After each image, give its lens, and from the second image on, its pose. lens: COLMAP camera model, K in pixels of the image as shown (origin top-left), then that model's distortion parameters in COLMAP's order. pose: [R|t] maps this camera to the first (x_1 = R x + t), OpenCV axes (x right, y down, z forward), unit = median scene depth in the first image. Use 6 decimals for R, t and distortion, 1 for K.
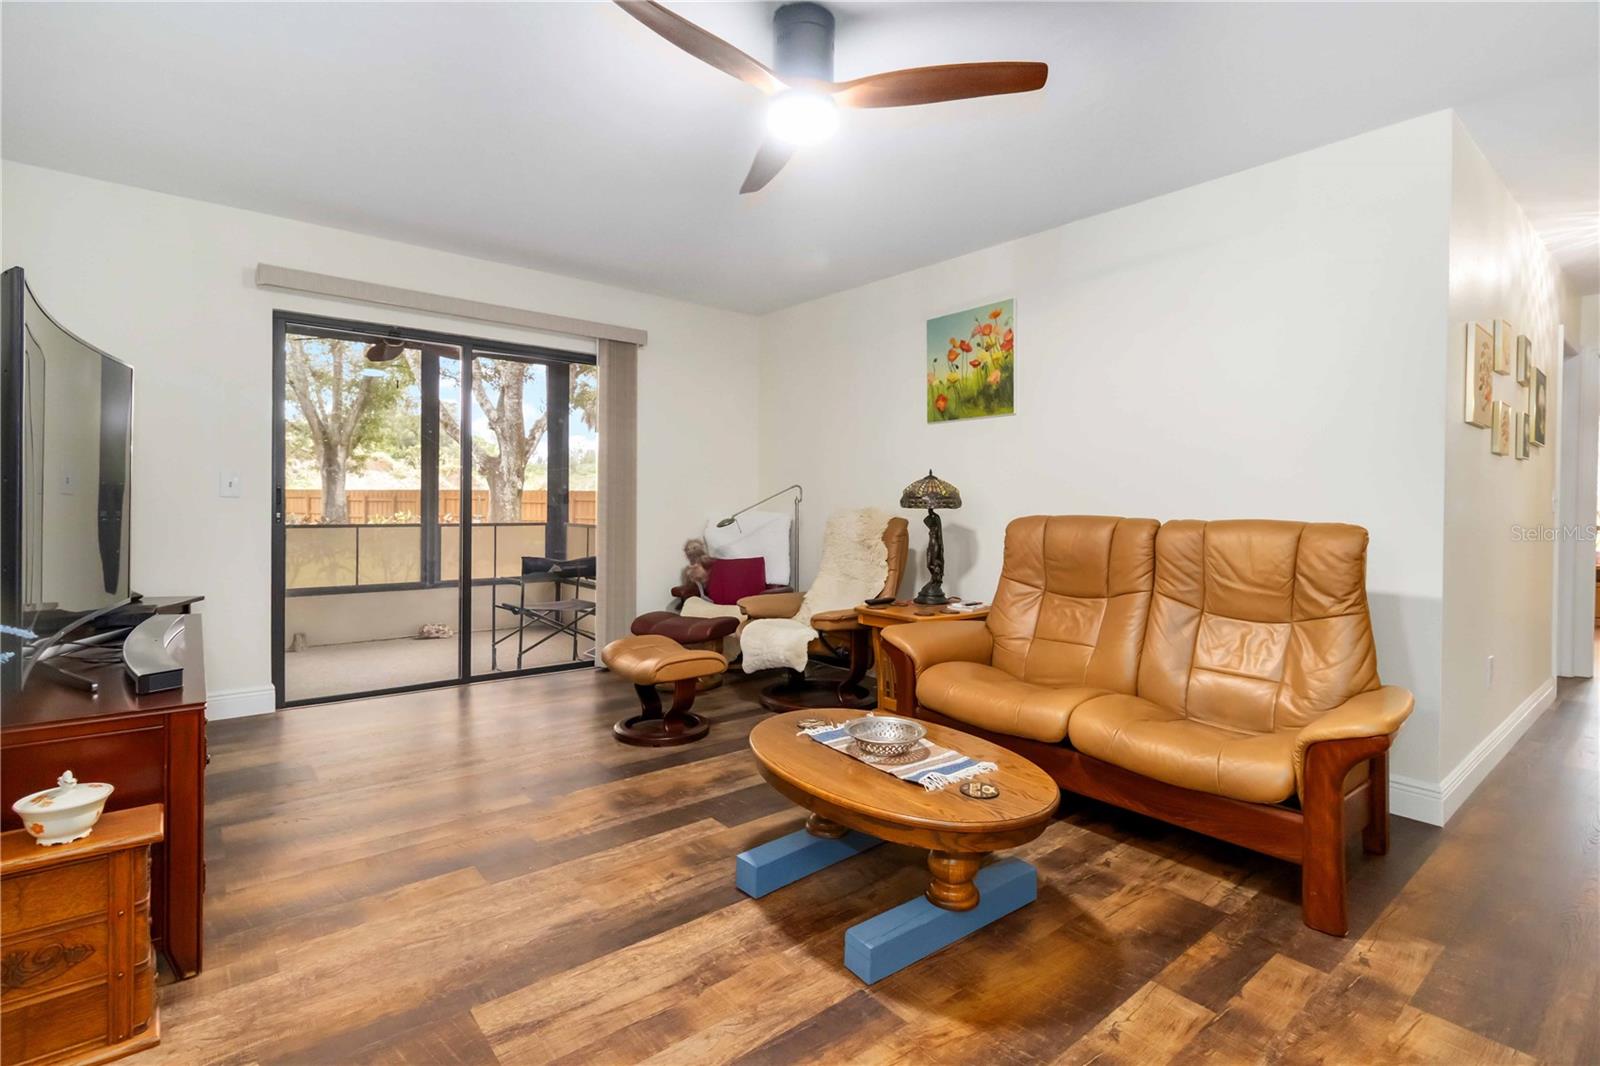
lens RADIAL K [[761.0, 0, 811.1], [0, 761.0, 508.1], [0, 0, 1]] dist [0.001957, -0.000182]
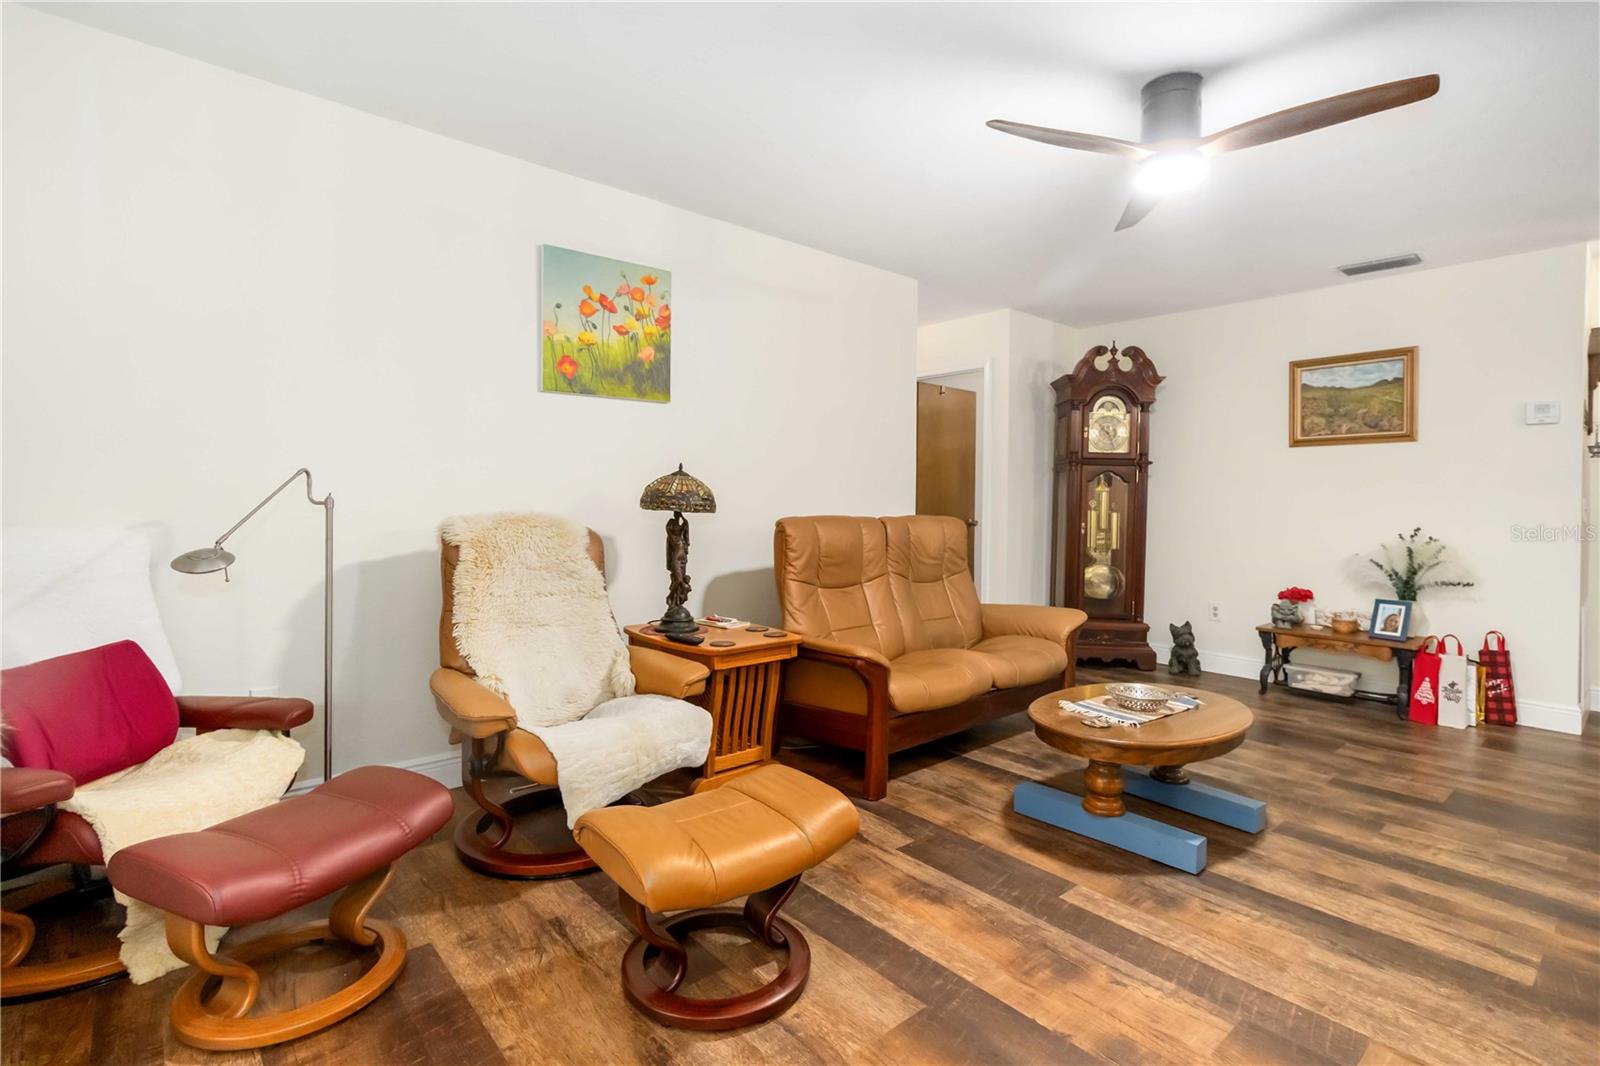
lens RADIAL K [[761.0, 0, 809.5], [0, 761.0, 506.0], [0, 0, 1]] dist [0.001957, -0.000182]
pose [[-0.020374, -0.019355, 0.999605, -0.797754], [-0.005103, 0.999802, 0.019255, -0.027128], [-0.999779, -0.004709, -0.020468, 1.090319]]
